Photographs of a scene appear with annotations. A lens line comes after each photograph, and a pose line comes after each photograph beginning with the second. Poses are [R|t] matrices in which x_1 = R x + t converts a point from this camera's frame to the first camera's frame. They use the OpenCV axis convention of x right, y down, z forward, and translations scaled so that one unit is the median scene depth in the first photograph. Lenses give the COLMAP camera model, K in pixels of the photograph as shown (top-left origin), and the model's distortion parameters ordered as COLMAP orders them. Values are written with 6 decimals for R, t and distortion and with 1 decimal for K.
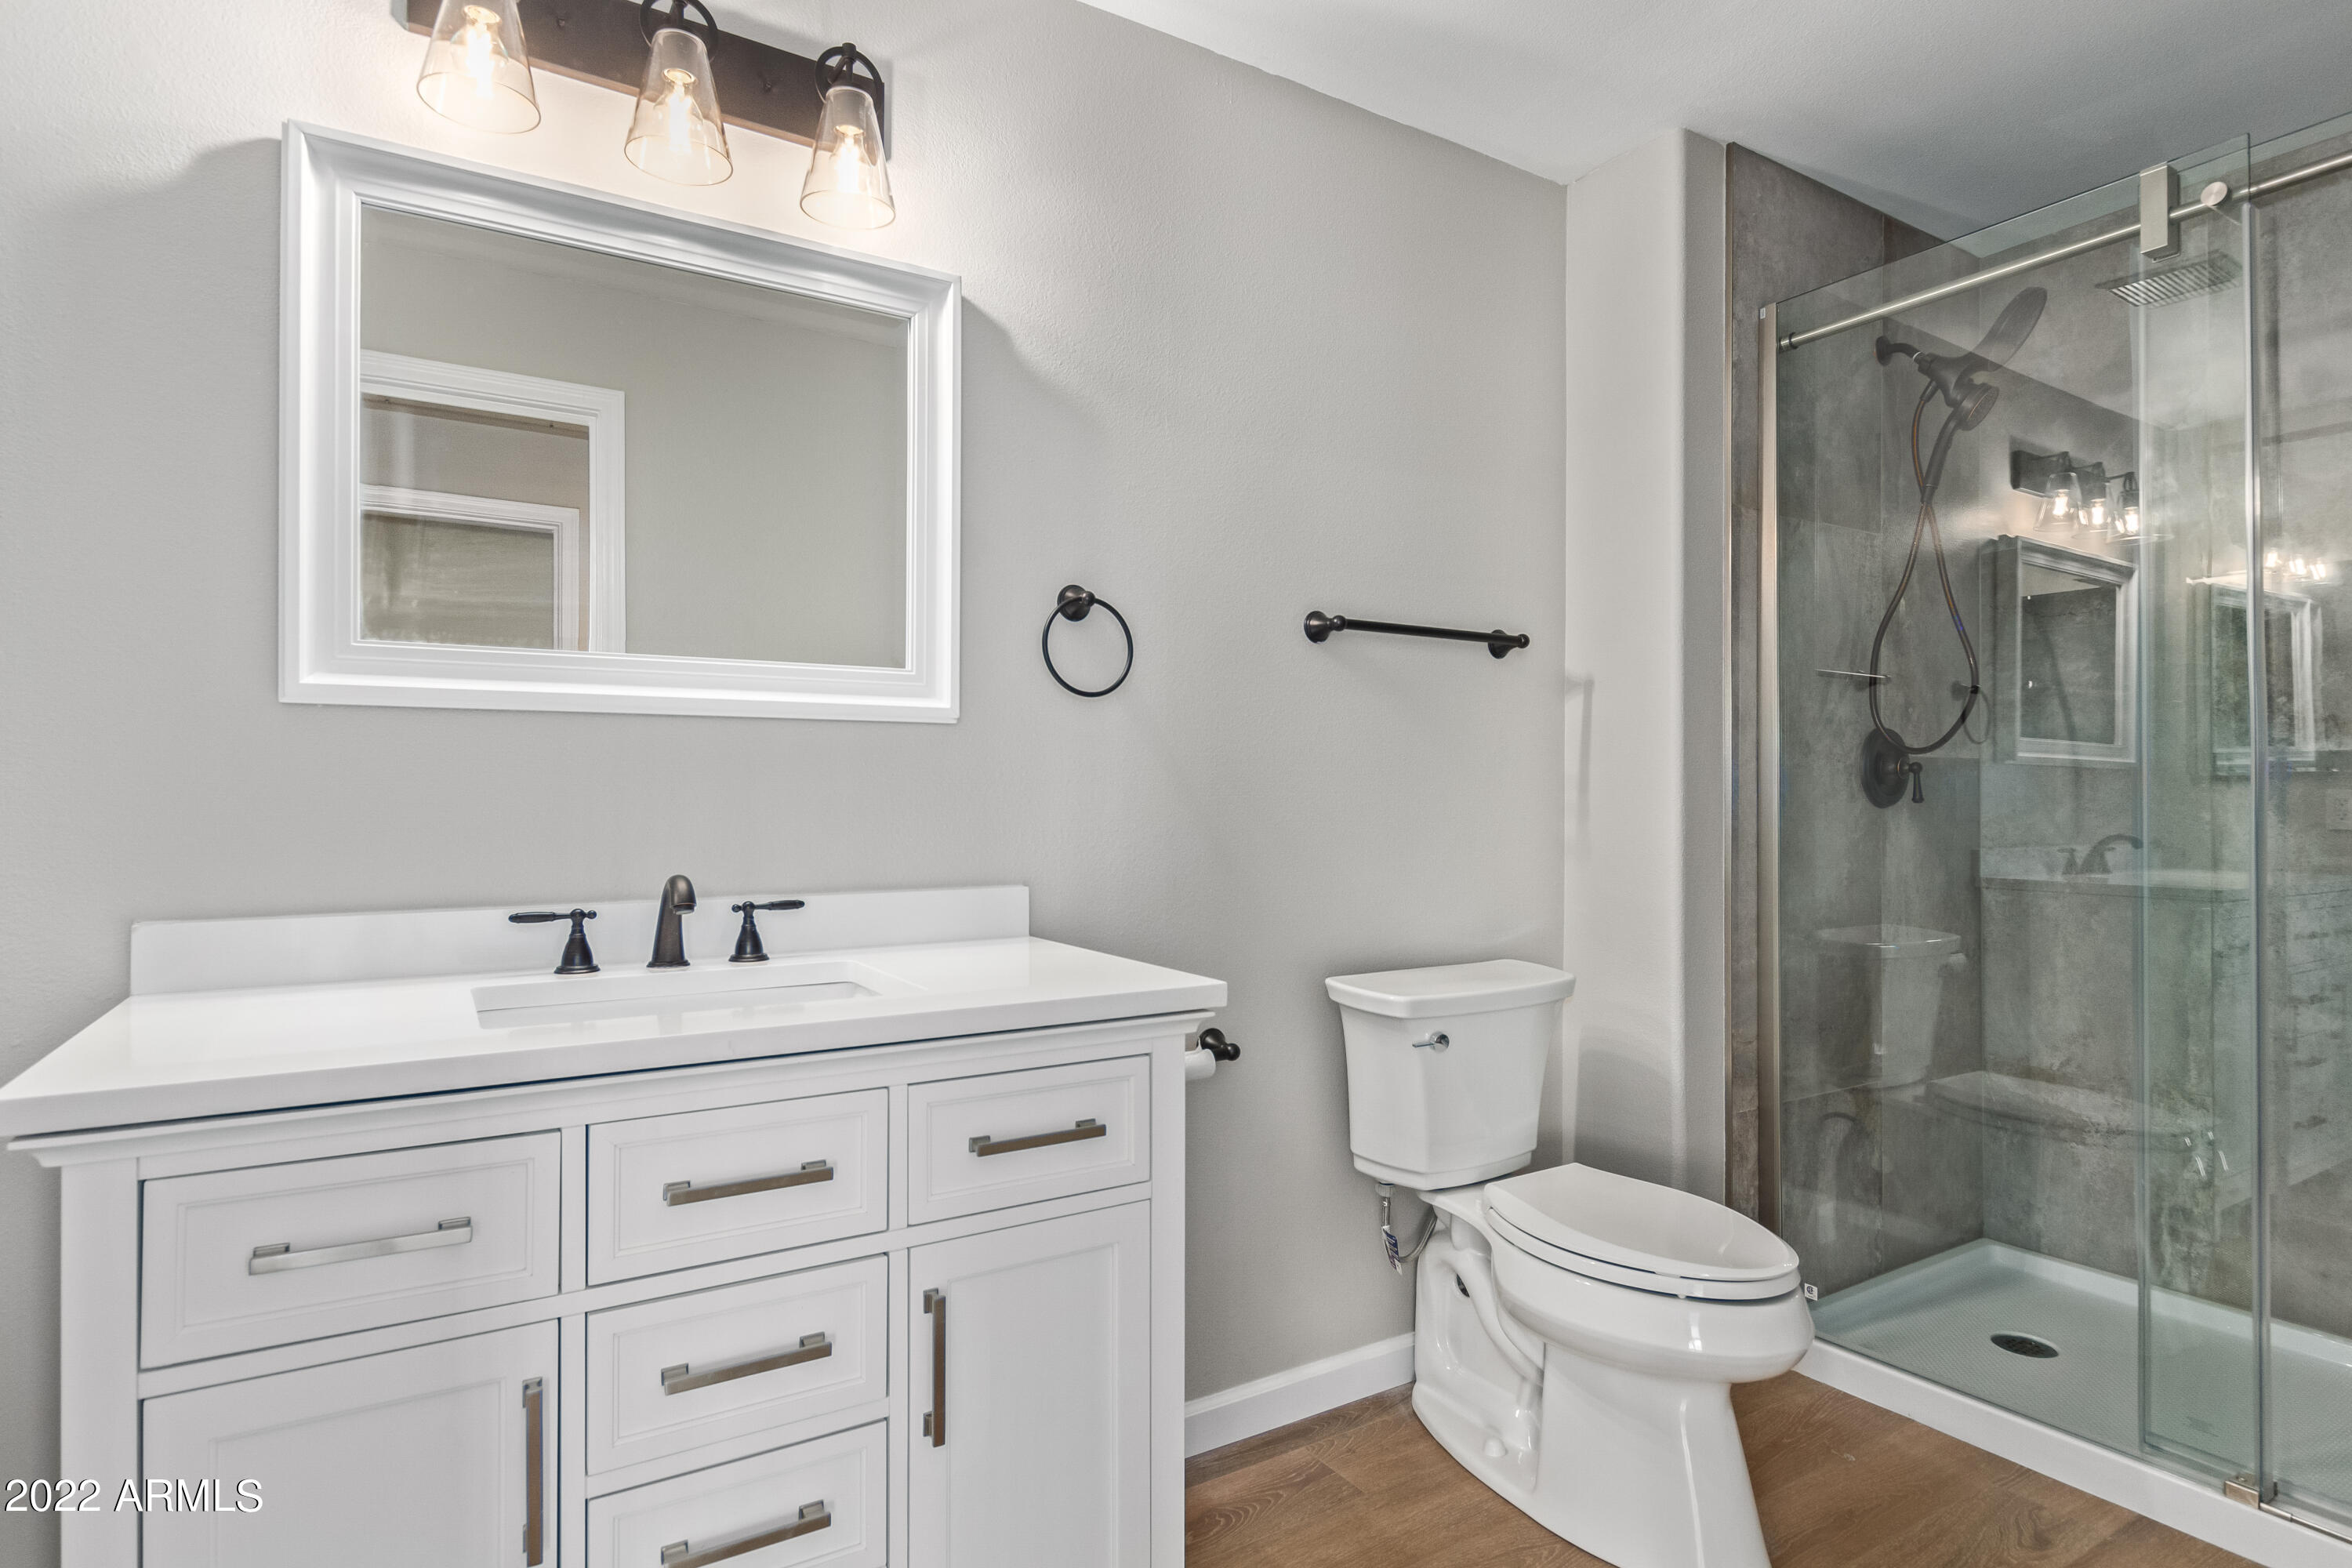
lens RADIAL K [[1320.5, 0, 1176.2], [0, 1320.5, 786.9], [0, 0, 1]] dist [0.010390, -0.004561]
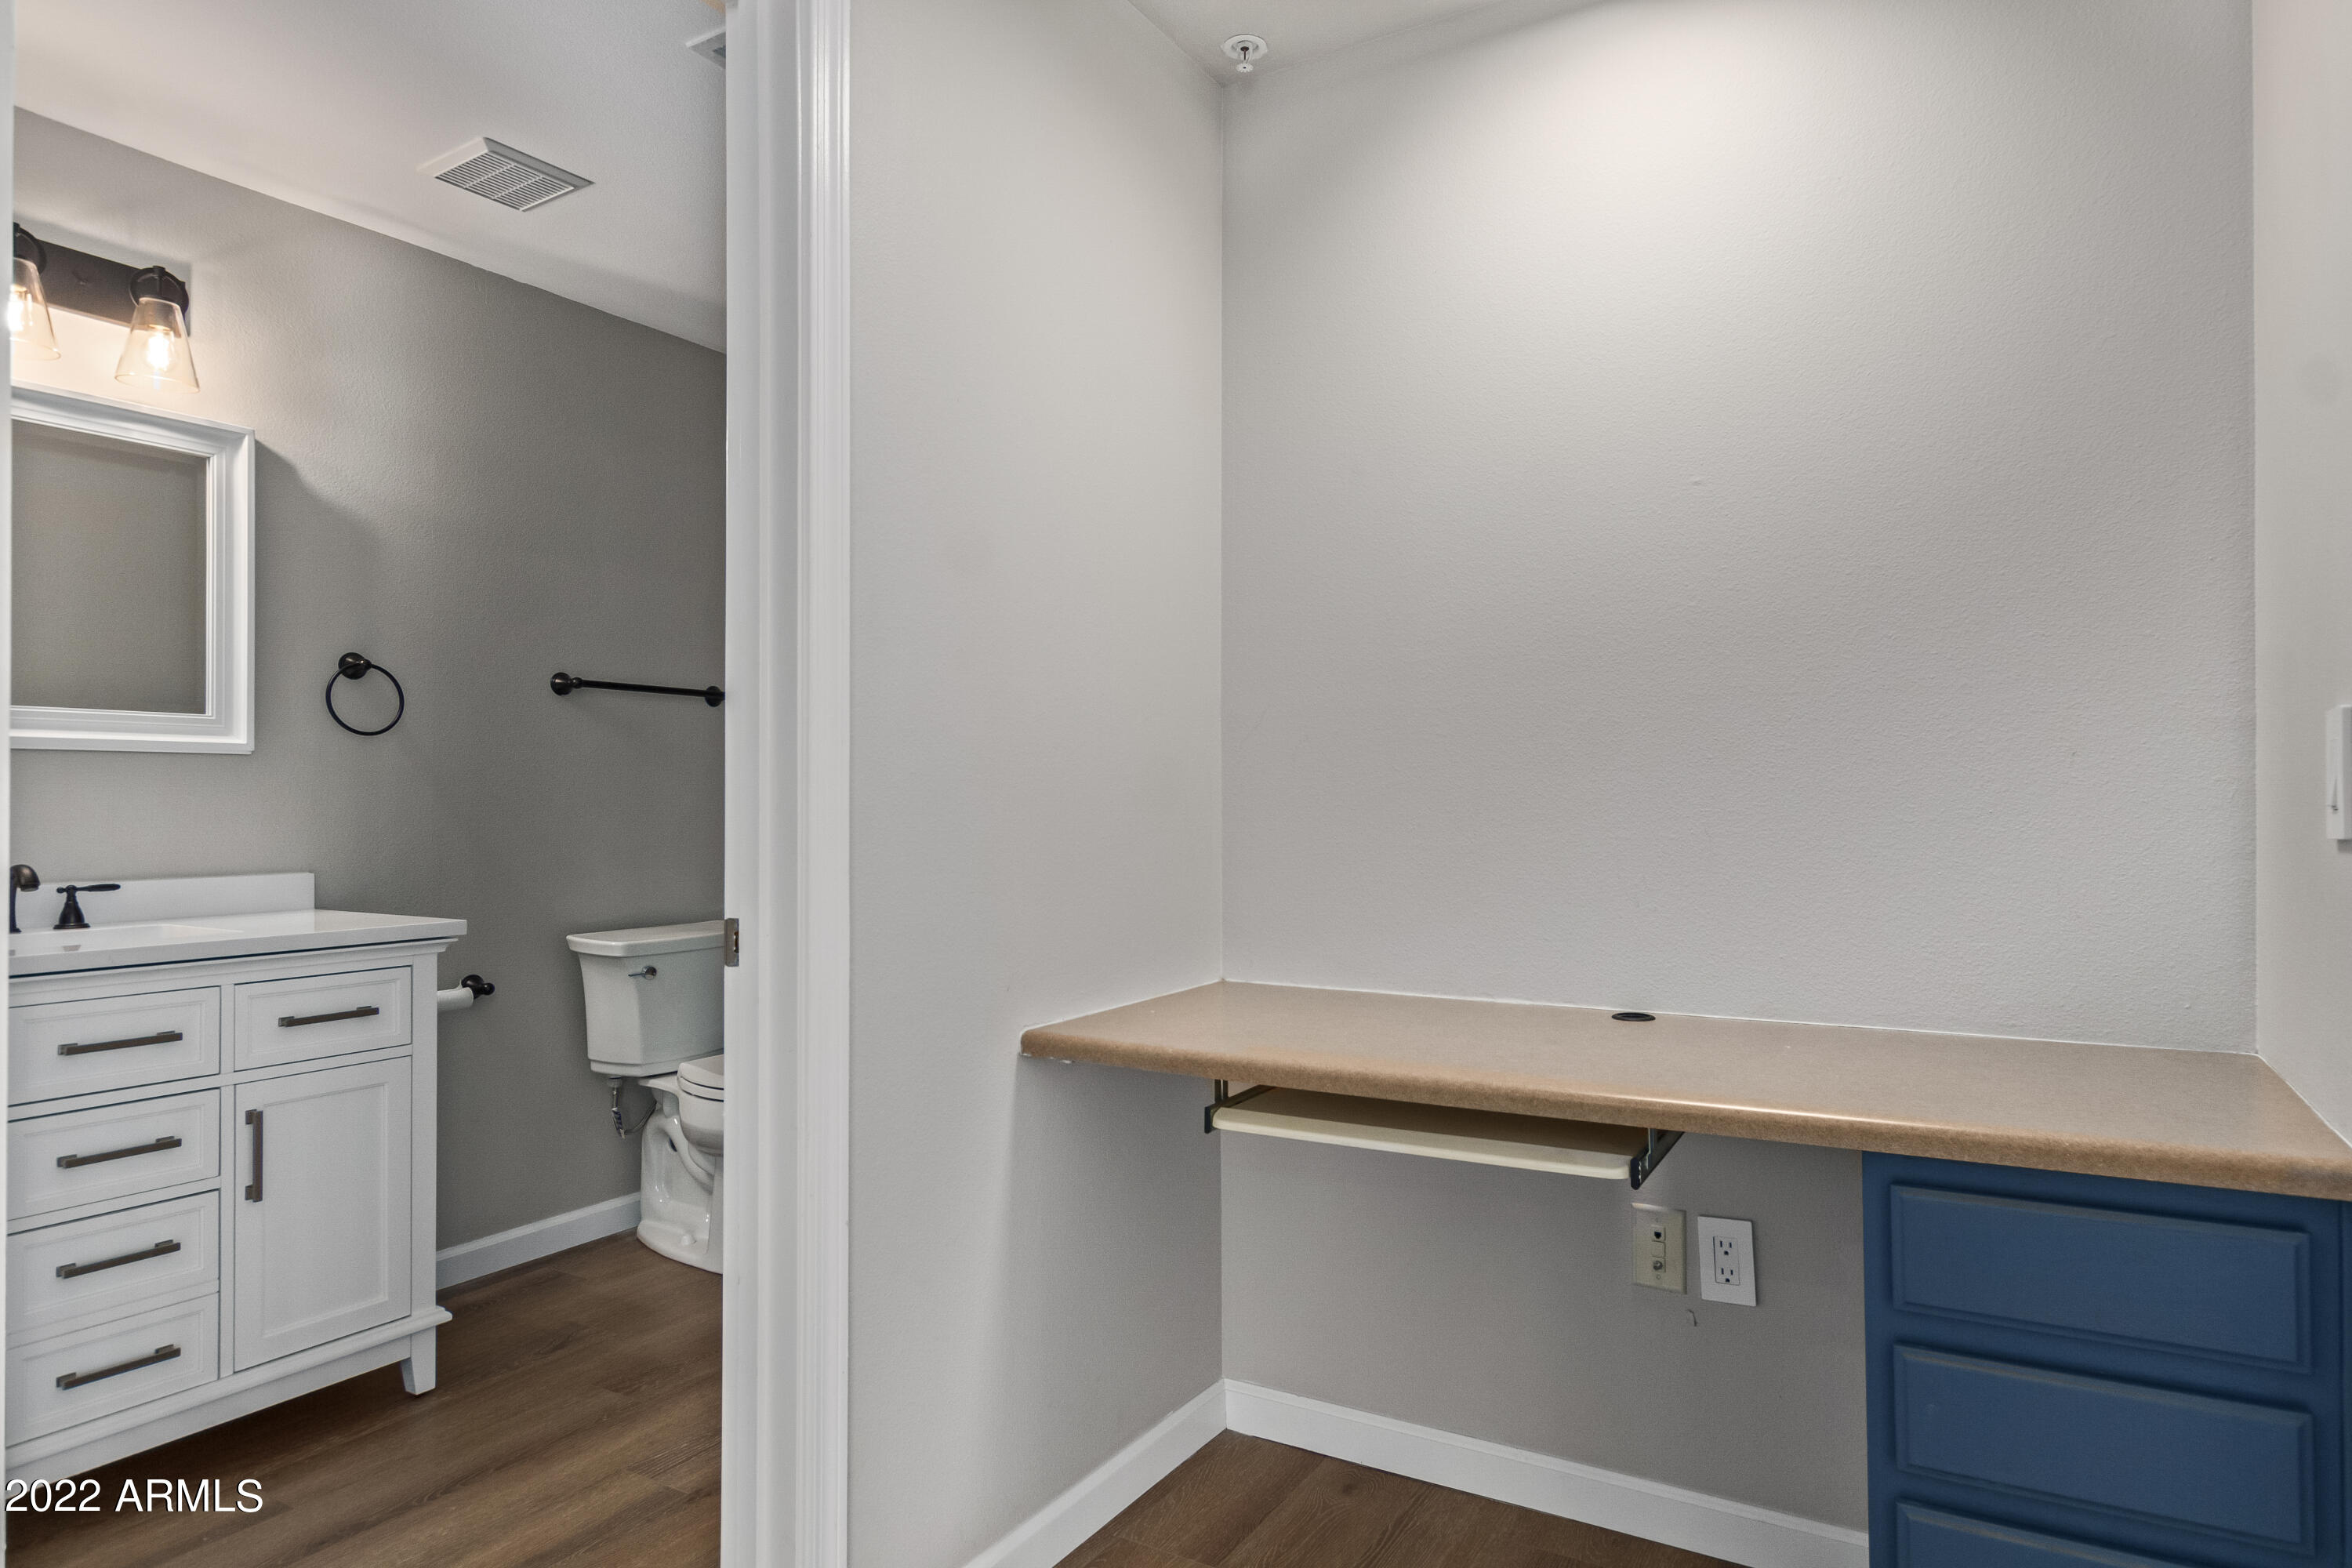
lens RADIAL K [[1320.5, 0, 1211.5], [0, 1320.5, 794.9], [0, 0, 1]] dist [0.010390, -0.004561]
pose [[0.876865, -0.001036, 0.480735, 0.043195], [0.001236, 0.999999, -0.000098, -0.004605], [-0.480735, 0.000680, 0.876866, -0.646535]]
